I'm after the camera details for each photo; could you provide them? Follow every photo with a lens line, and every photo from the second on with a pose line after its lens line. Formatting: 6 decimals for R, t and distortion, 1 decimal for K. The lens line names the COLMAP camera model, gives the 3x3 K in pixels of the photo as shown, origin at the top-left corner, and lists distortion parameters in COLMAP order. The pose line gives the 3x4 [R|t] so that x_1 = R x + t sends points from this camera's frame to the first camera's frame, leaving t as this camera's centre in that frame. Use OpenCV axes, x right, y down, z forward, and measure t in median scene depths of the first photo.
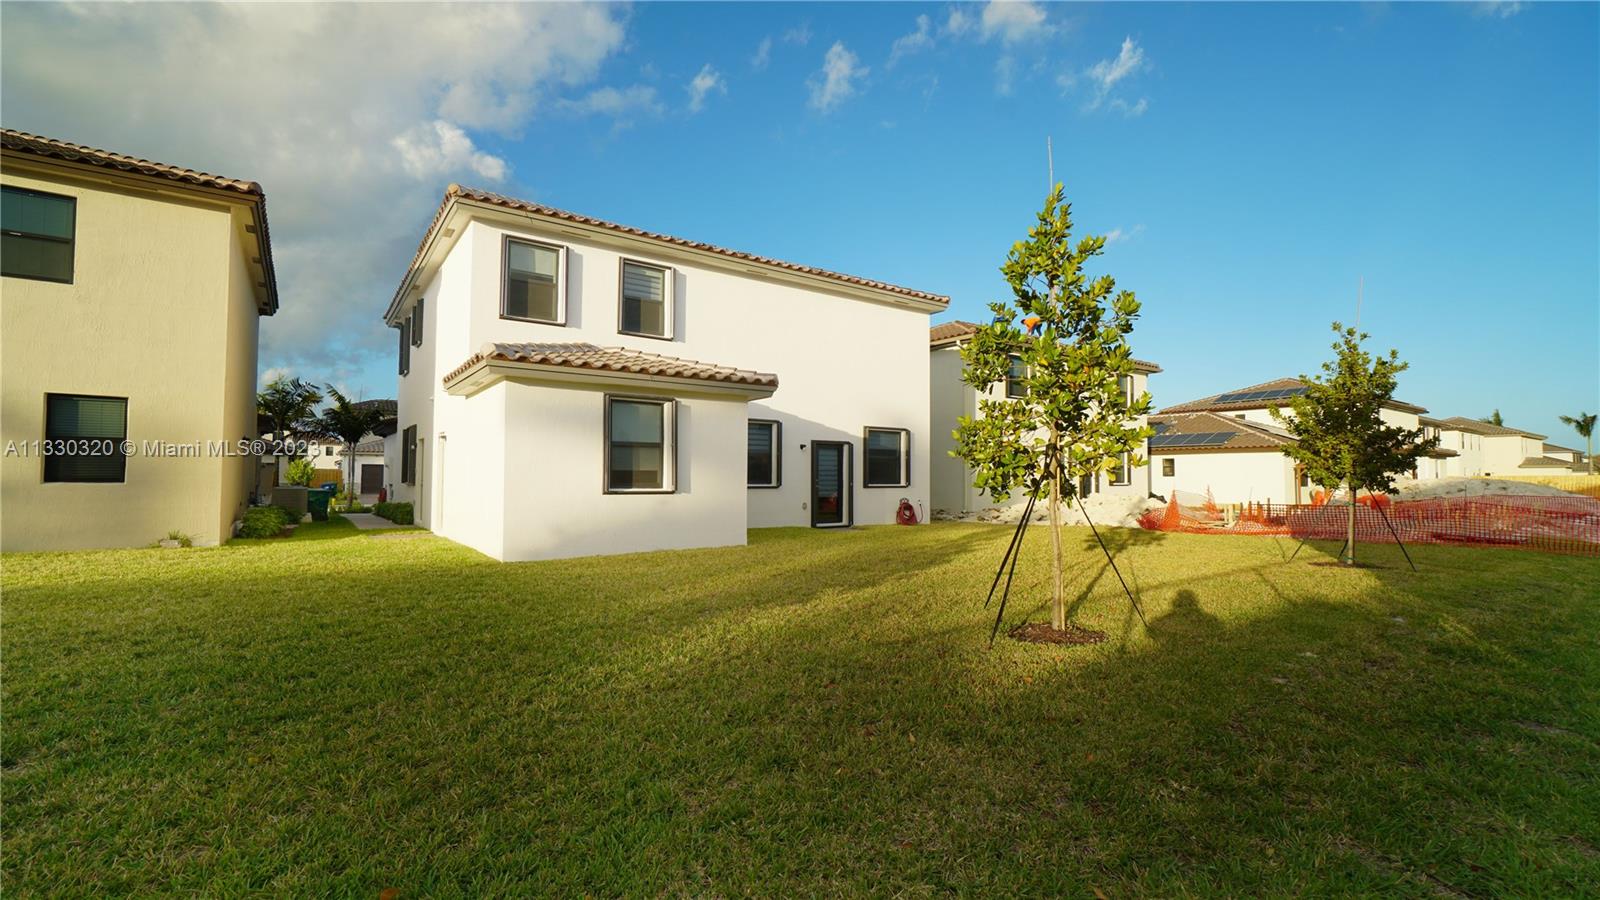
lens RADIAL K [[682.7, 0, 794.5], [0, 682.7, 453.5], [0, 0, 1]] dist [-0.014468, -0.000078]
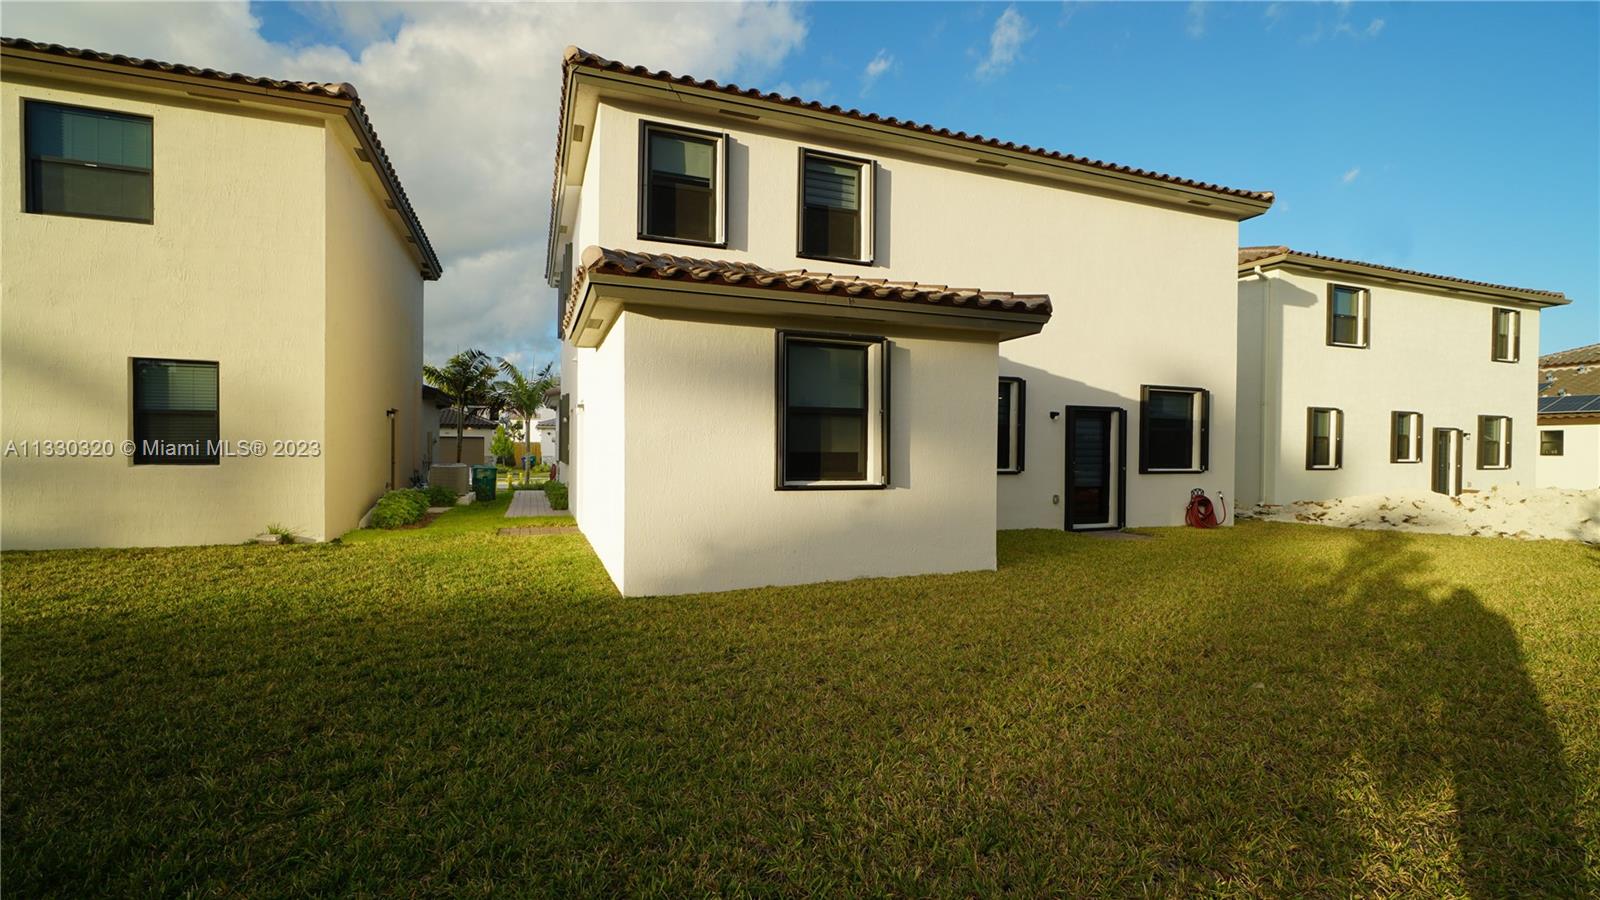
lens RADIAL K [[682.7, 0, 800.1], [0, 682.7, 459.8], [0, 0, 1]] dist [-0.014468, -0.000078]
pose [[0.968364, 0.007074, -0.249440, -0.080661], [0.005140, 0.998821, 0.048277, 0.000868], [0.249488, -0.048032, 0.967186, 0.314990]]
